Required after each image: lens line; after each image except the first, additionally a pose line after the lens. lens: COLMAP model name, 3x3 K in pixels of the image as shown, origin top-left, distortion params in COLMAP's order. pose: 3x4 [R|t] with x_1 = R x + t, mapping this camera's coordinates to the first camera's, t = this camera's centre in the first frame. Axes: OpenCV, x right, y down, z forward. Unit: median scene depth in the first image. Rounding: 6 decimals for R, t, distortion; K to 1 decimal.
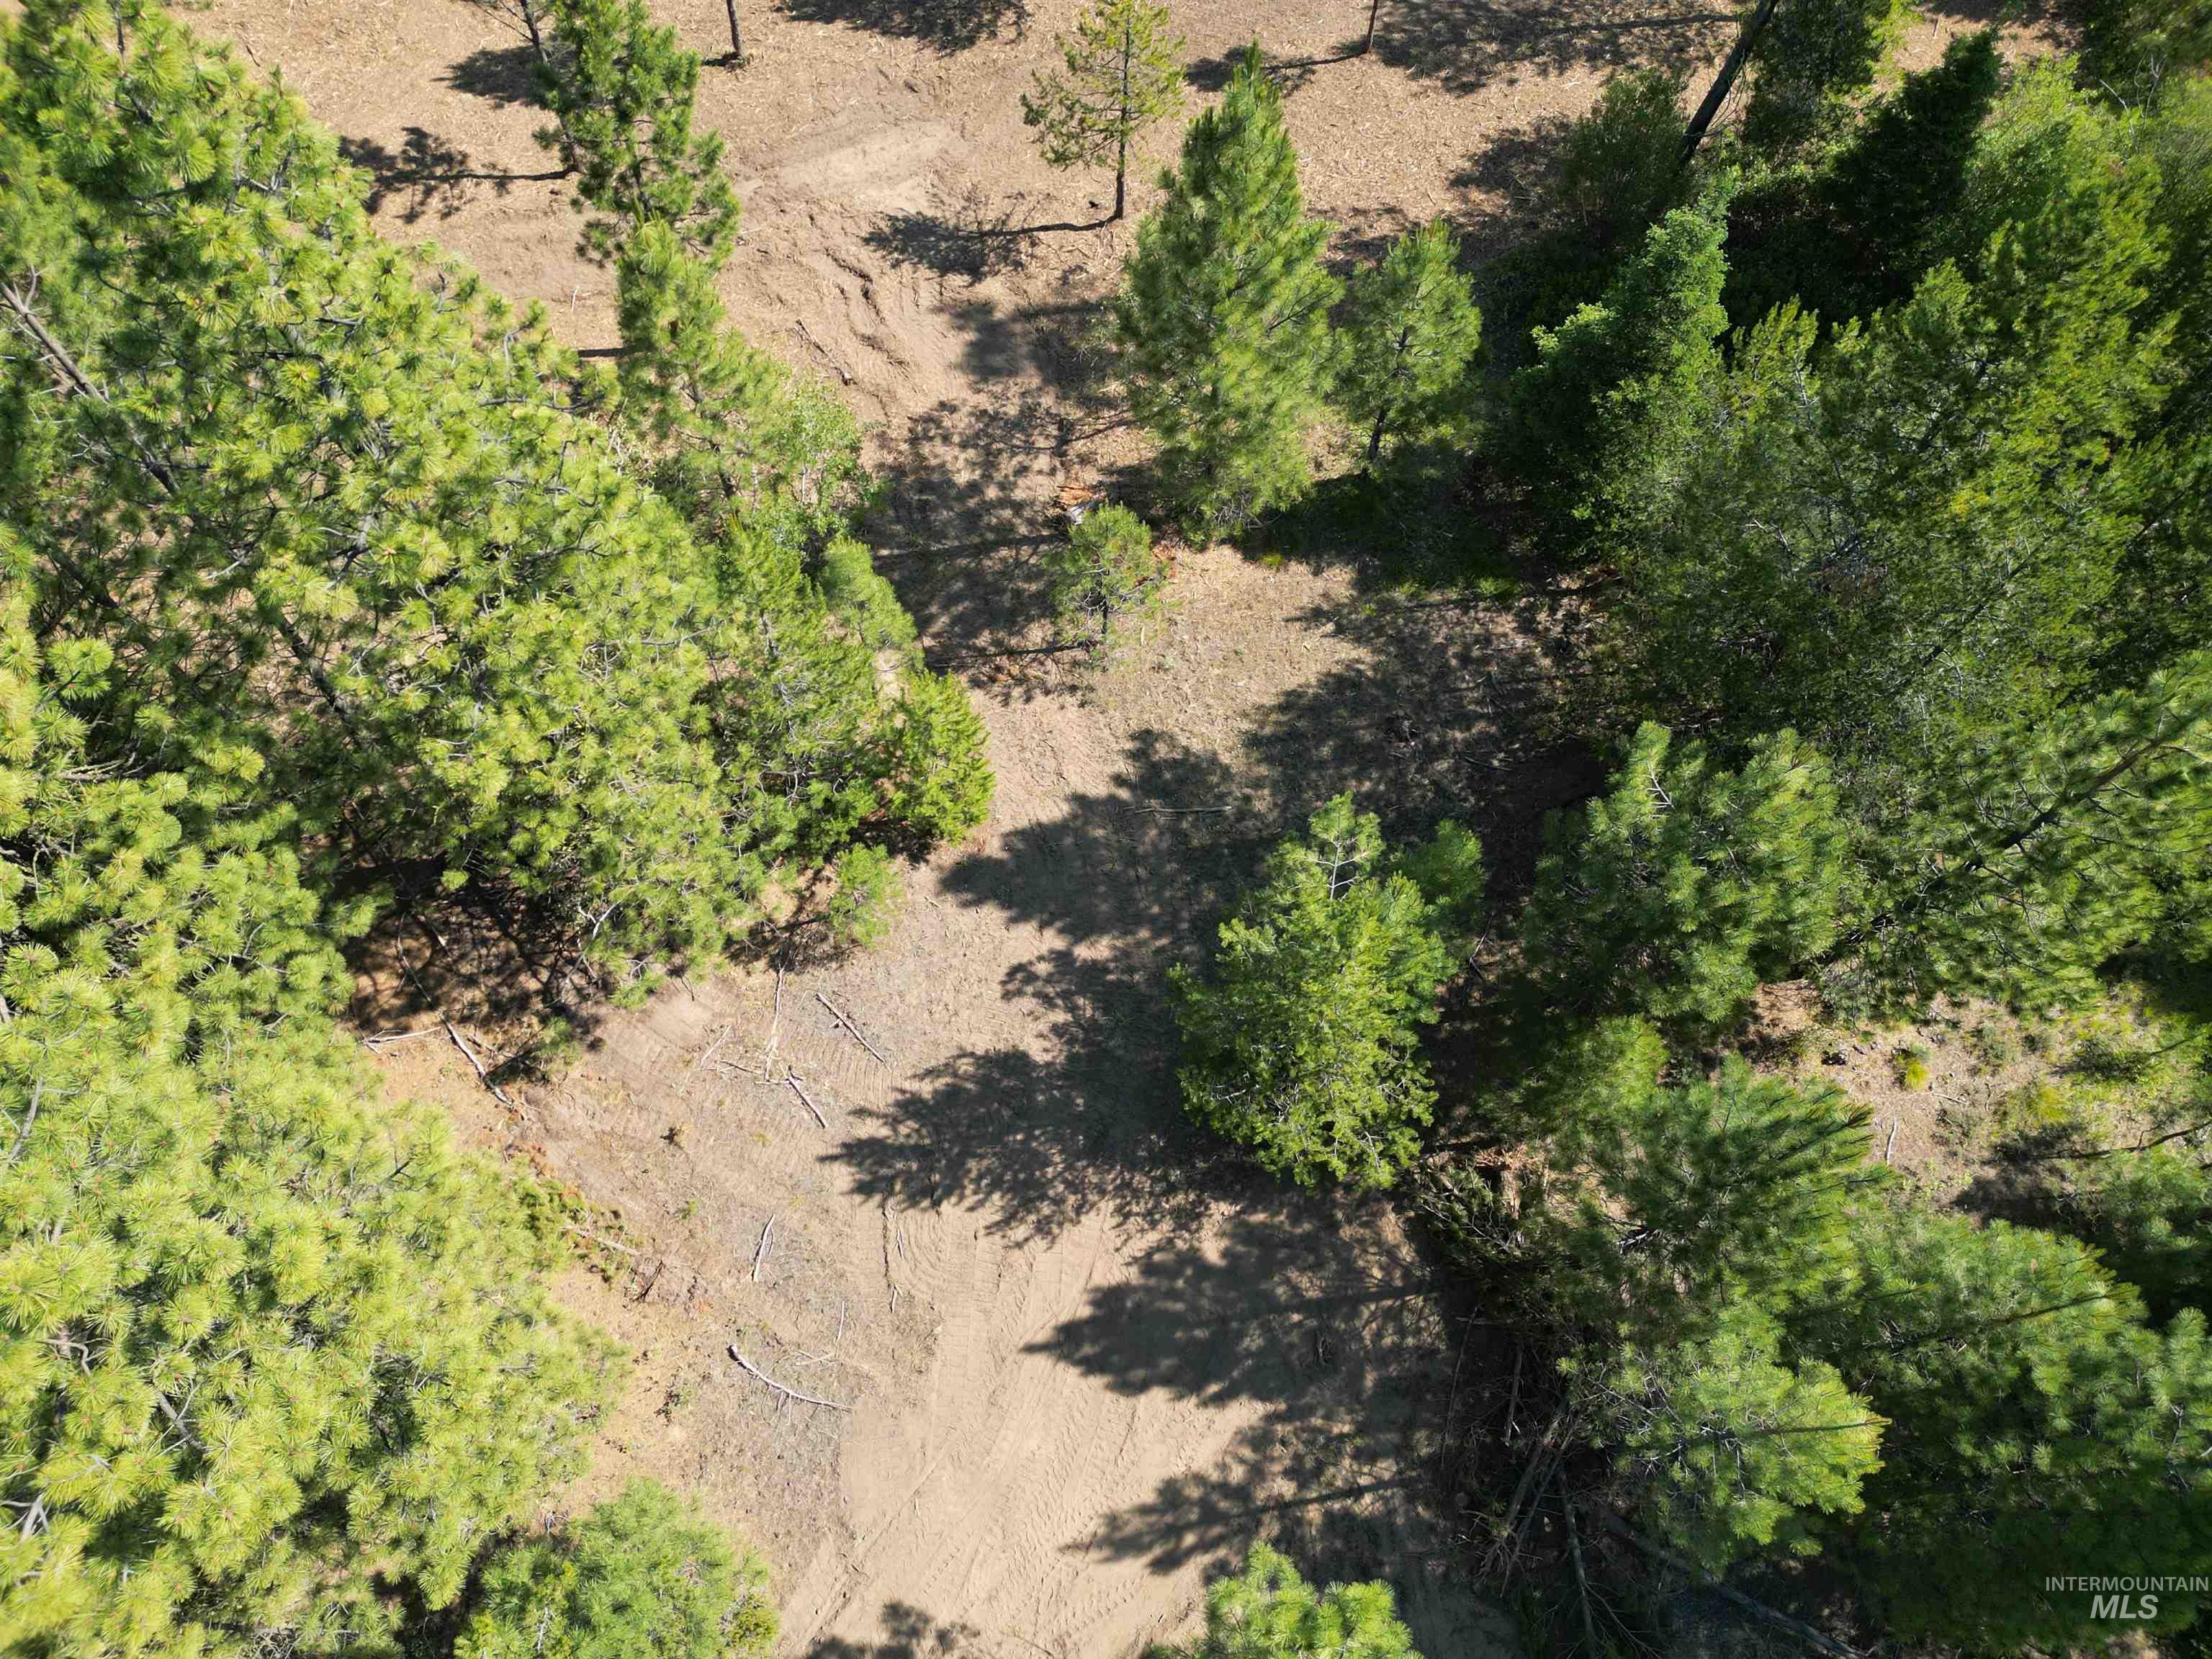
lens RADIAL K [[1547.6, 0, 1107.1], [0, 1547.6, 829.5], [0, 0, 1]] dist [0.055397, -0.046255]
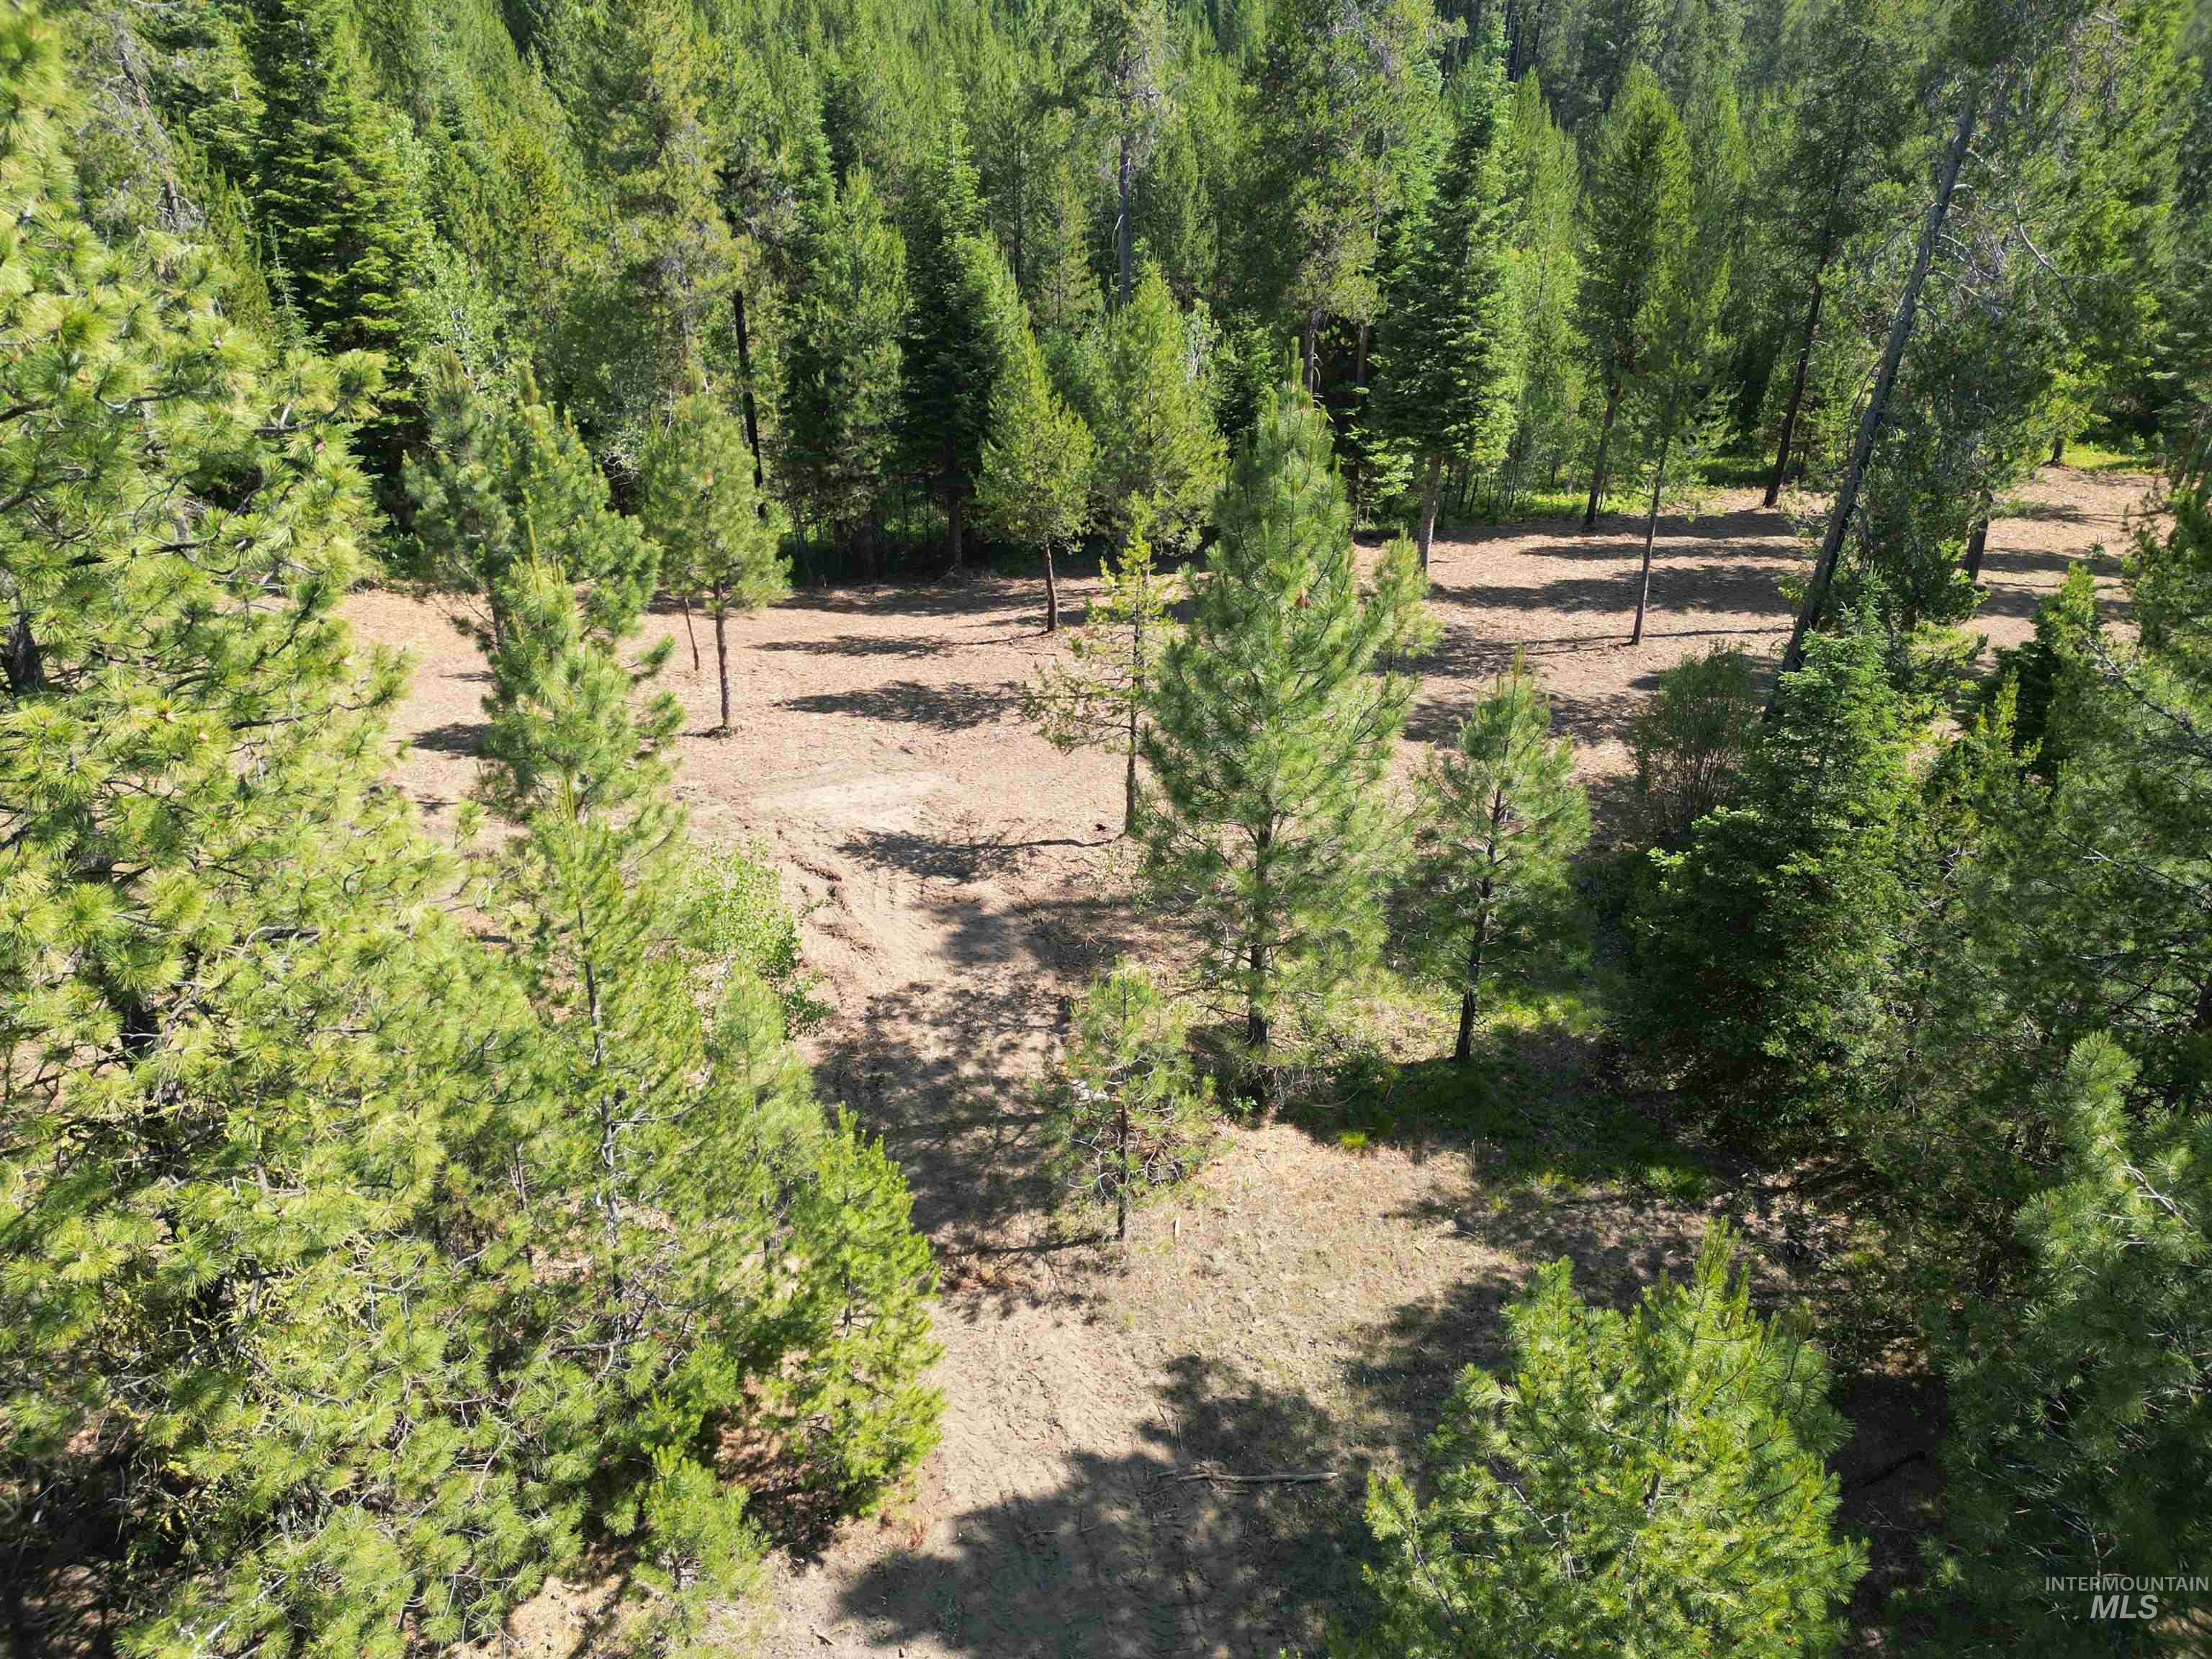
lens RADIAL K [[1547.6, 0, 1107.0], [0, 1547.6, 775.0], [0, 0, 1]] dist [0.055397, -0.046255]
pose [[0.999937, -0.011208, 0.000462, -0.006275], [0.009116, 0.787905, -0.615729, 0.136882], [0.006538, 0.615695, 0.787958, 0.330818]]
